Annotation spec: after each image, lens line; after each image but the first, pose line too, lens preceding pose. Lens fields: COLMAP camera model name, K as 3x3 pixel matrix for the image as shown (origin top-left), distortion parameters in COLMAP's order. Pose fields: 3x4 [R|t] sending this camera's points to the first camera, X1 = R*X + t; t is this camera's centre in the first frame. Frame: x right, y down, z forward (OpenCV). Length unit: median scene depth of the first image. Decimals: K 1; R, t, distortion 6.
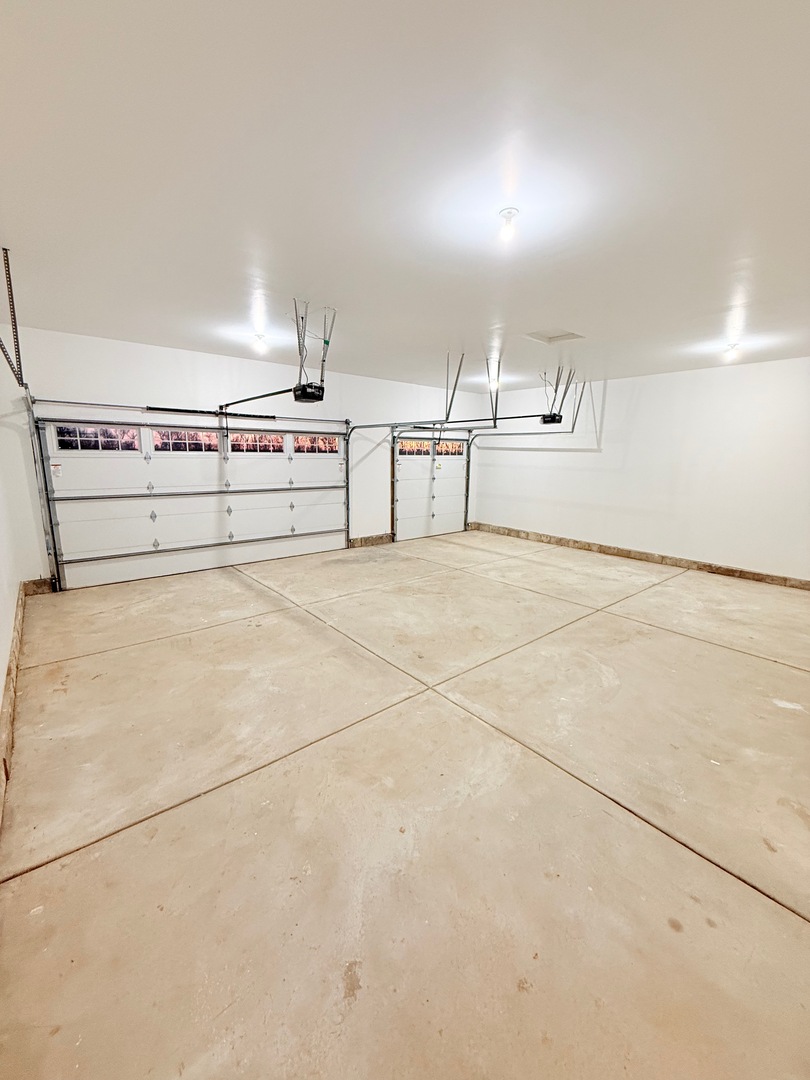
lens RADIAL K [[430.6, 0, 405.0], [0, 430.6, 540.0], [0, 0, 1]] dist [0.000411, 0.000120]
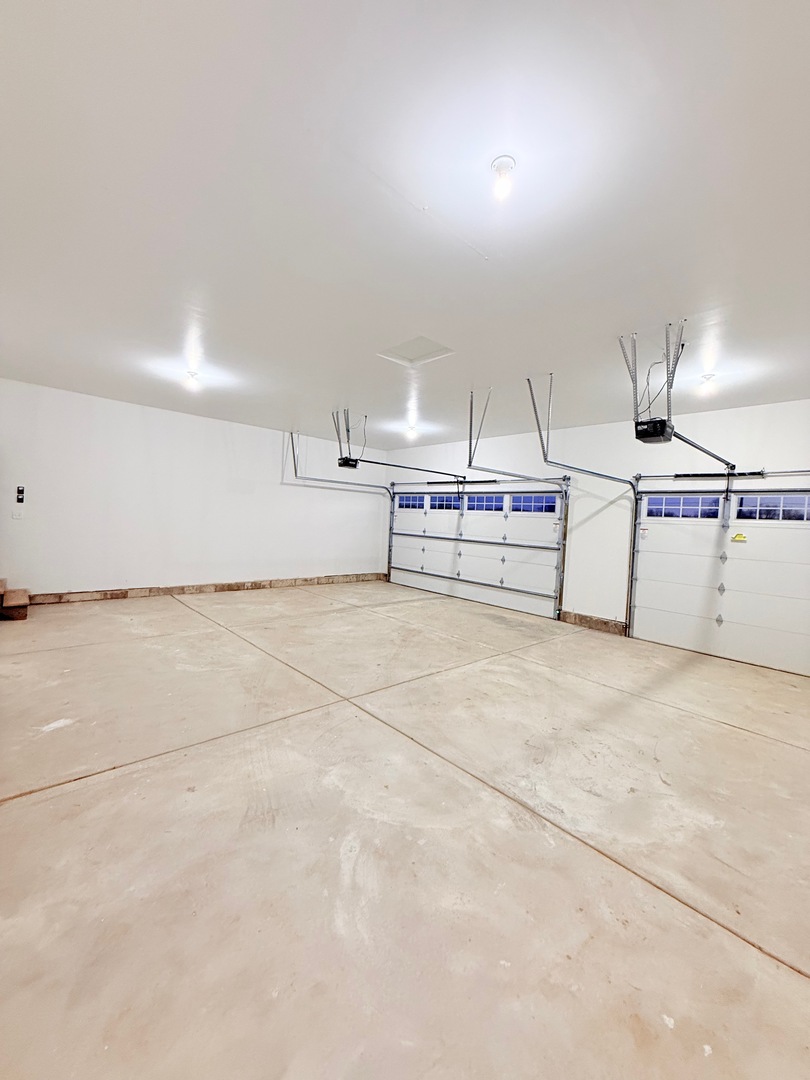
lens RADIAL K [[430.6, 0, 405.0], [0, 430.6, 540.0], [0, 0, 1]] dist [0.000411, 0.000120]
pose [[0.050027, 0.038911, -0.997990, 0.939152], [-0.248155, 0.968389, 0.025317, -0.108647], [0.967428, 0.246390, 0.058101, 0.804797]]
